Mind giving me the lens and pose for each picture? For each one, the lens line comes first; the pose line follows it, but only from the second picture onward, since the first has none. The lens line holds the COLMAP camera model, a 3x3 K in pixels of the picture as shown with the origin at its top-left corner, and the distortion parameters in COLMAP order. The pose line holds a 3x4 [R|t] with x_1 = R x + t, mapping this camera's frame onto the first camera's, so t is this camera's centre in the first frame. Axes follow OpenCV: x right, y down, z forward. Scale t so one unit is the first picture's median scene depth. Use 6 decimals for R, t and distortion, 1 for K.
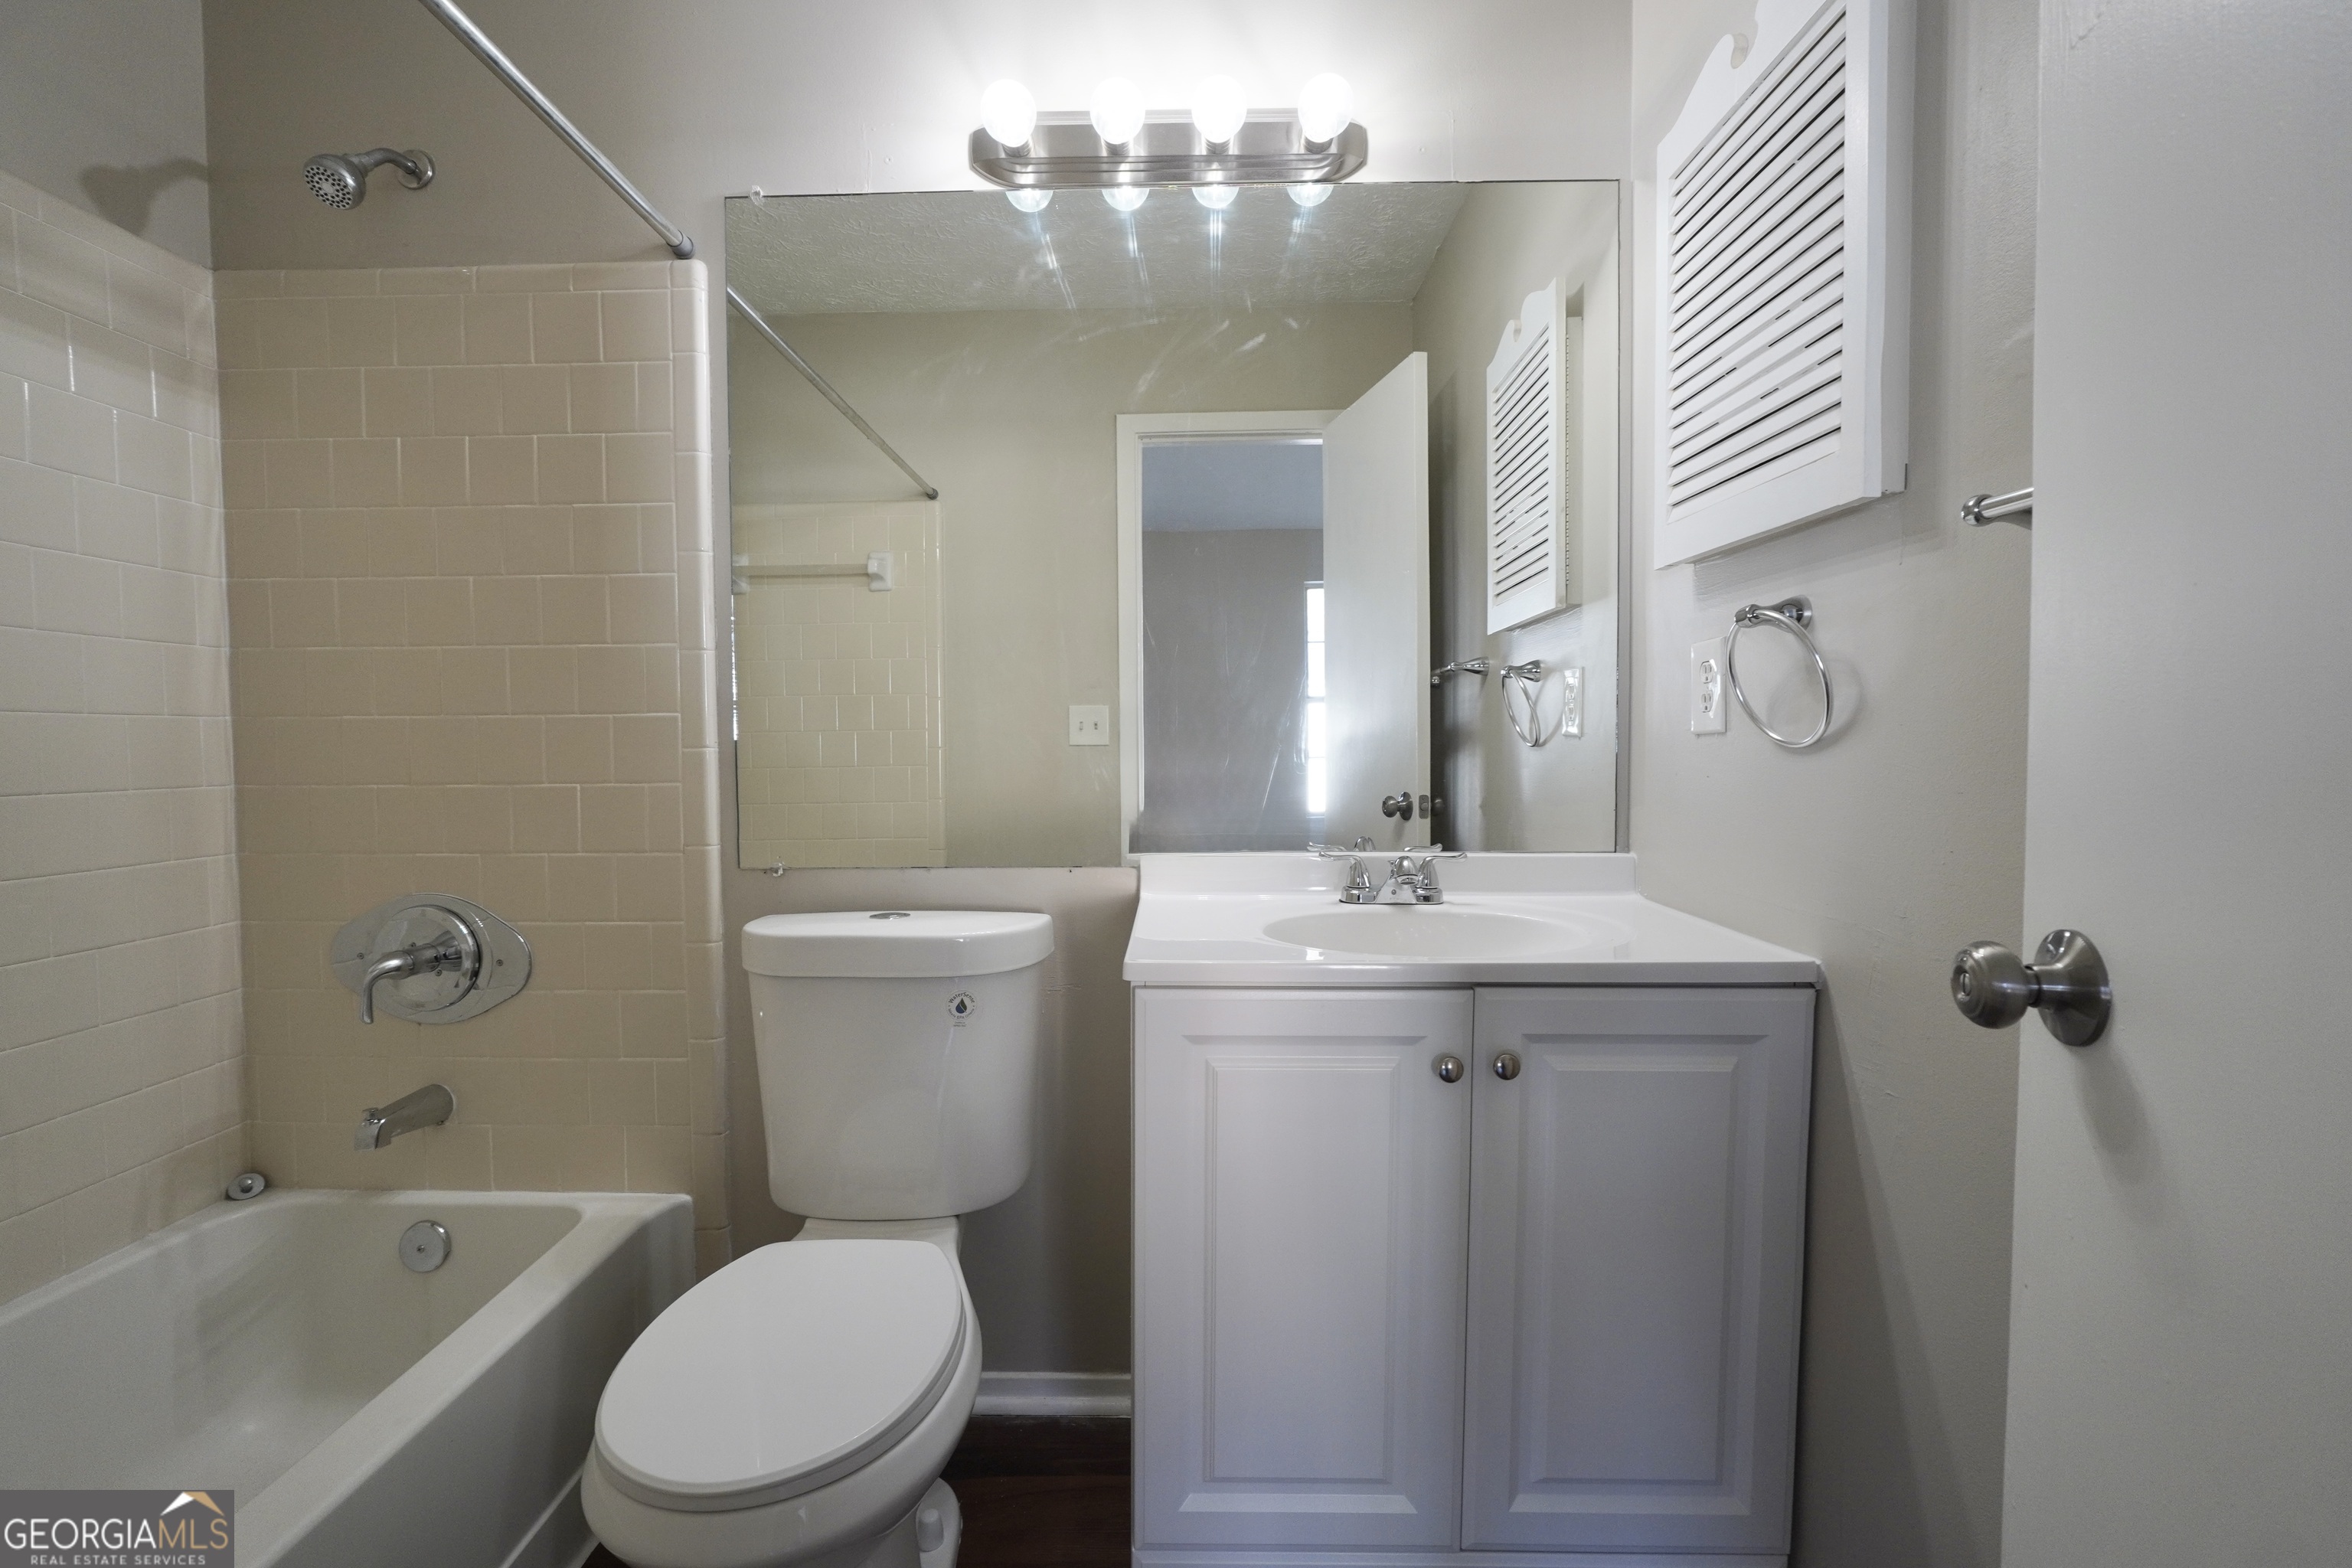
lens RADIAL K [[982.8, 0, 1164.0], [0, 982.8, 784.3], [0, 0, 1]] dist [-0.022078, 0.008198]
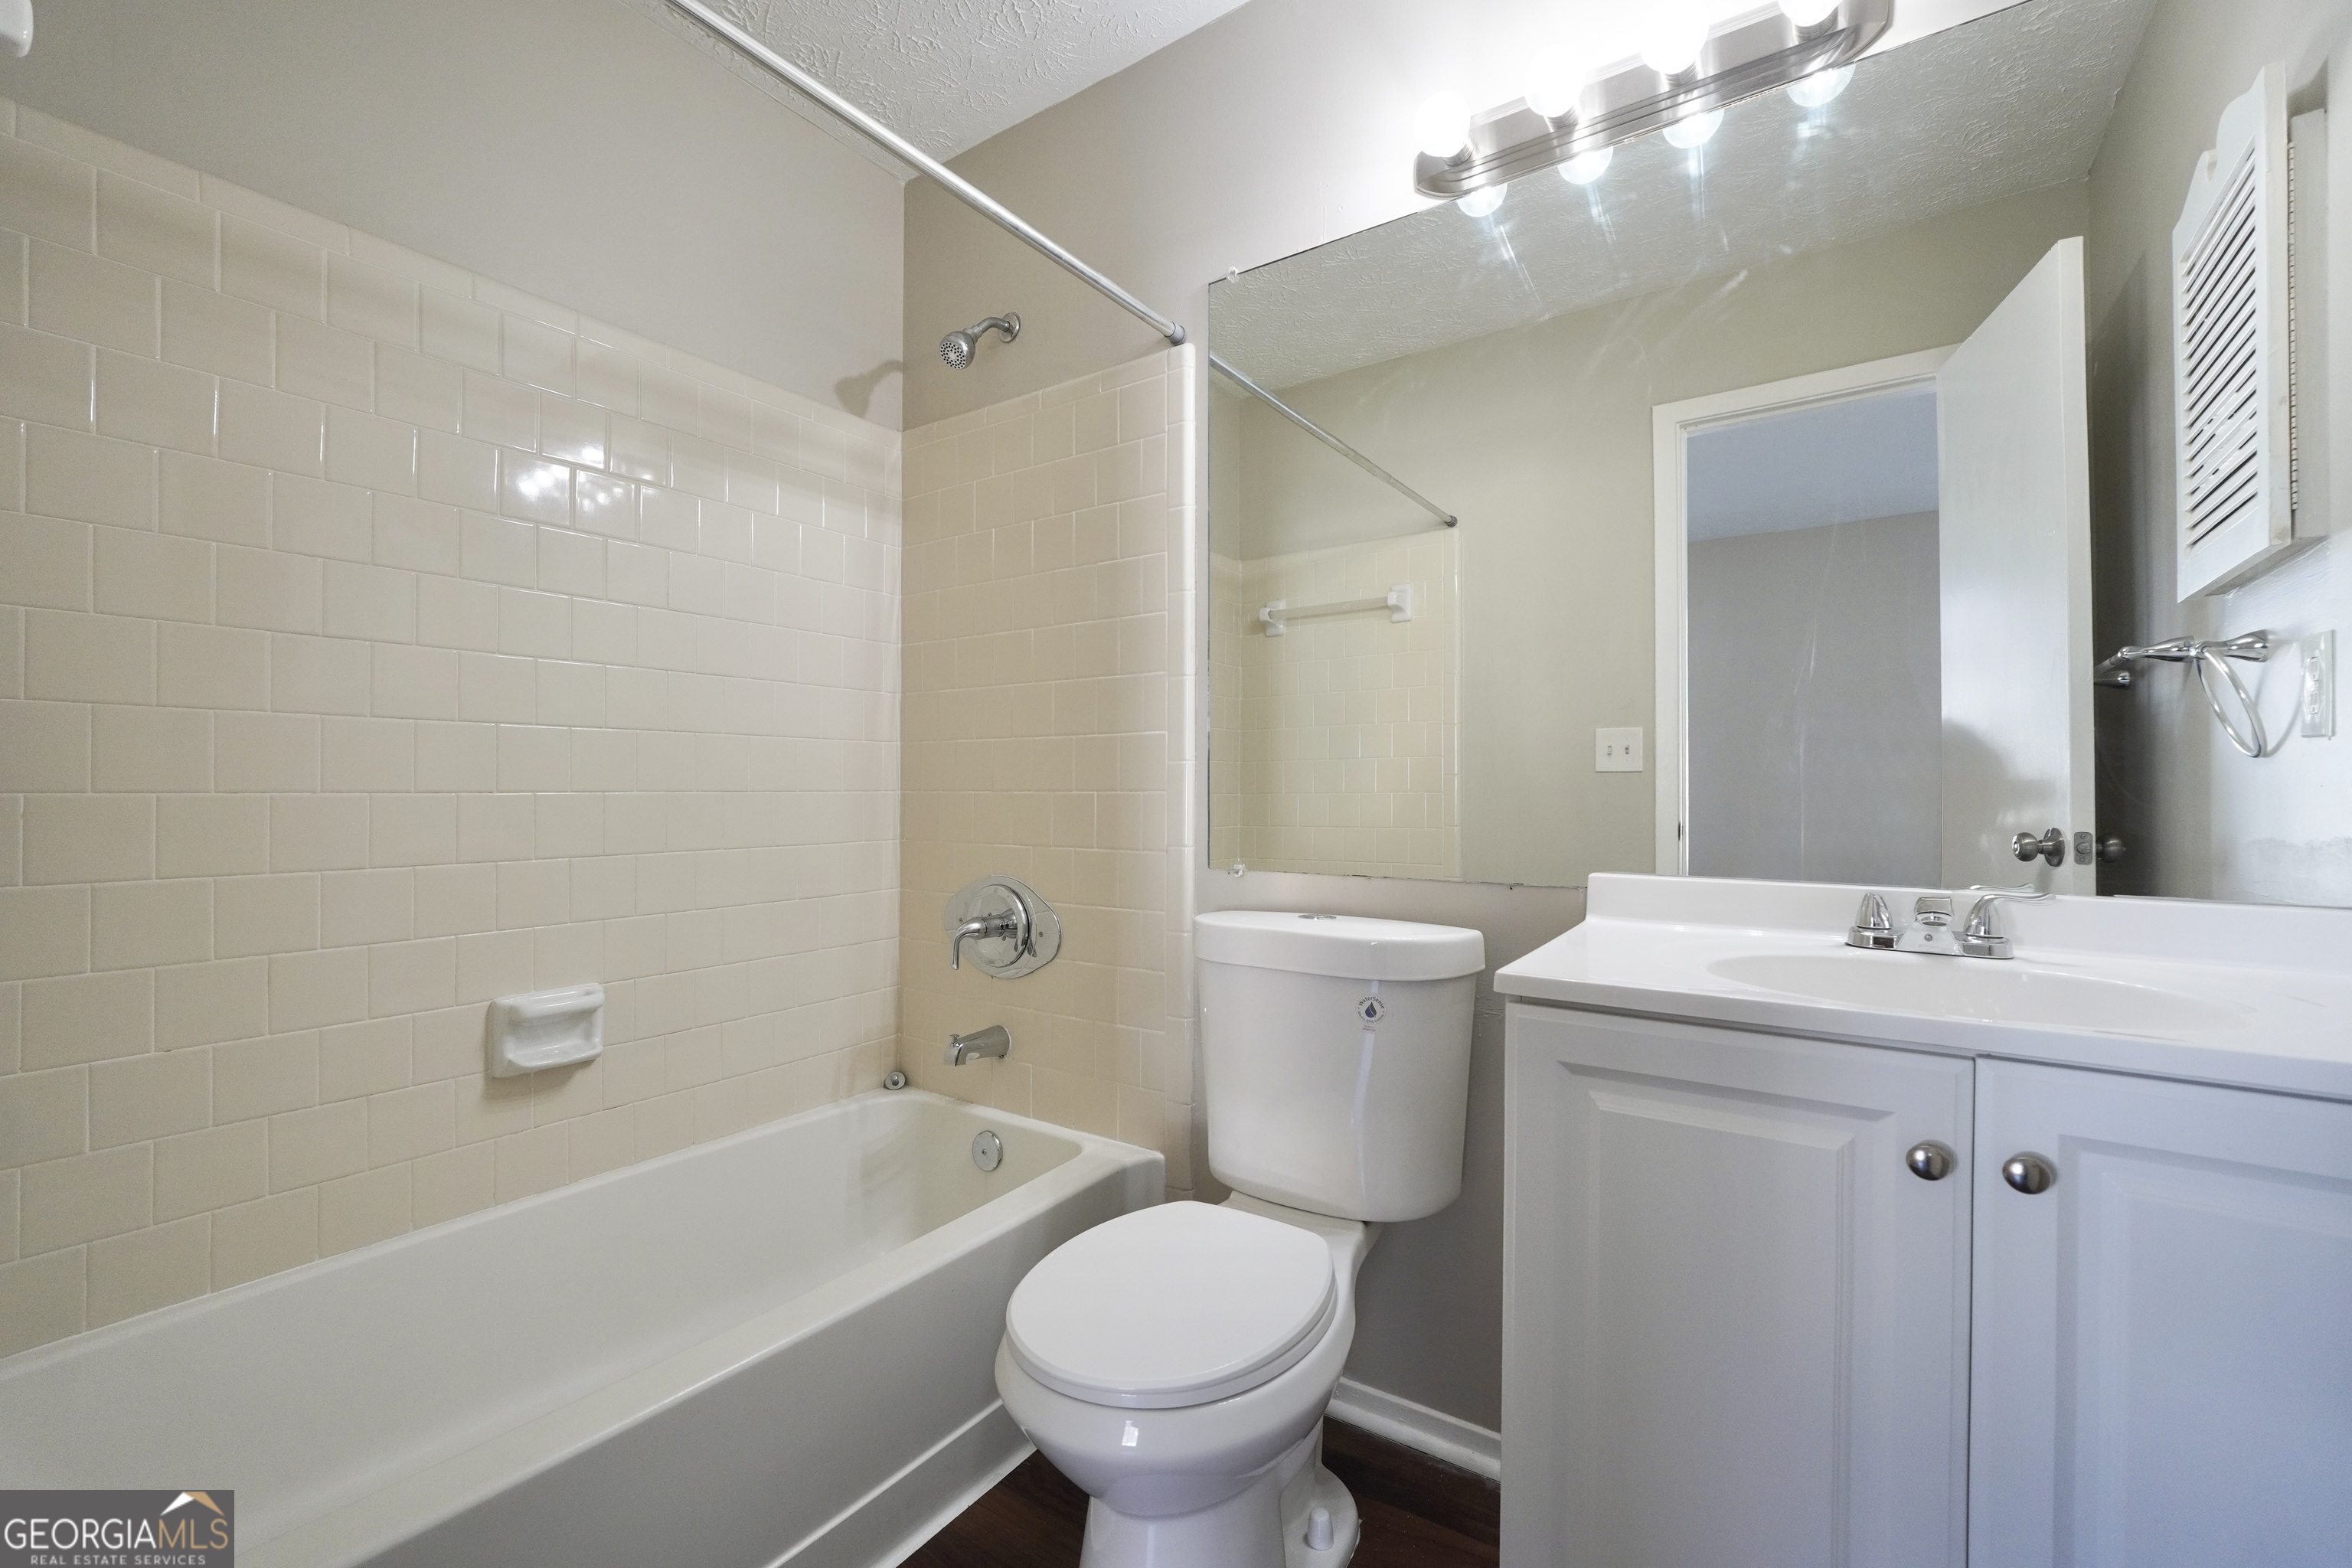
lens RADIAL K [[982.7, 0, 1179.6], [0, 982.7, 787.8], [0, 0, 1]] dist [-0.017382, 0.004190]
pose [[0.833663, 0.003947, -0.552259, 0.161317], [-0.027421, 0.999037, -0.034253, 0.033751], [0.551592, 0.043699, 0.832969, 0.040754]]
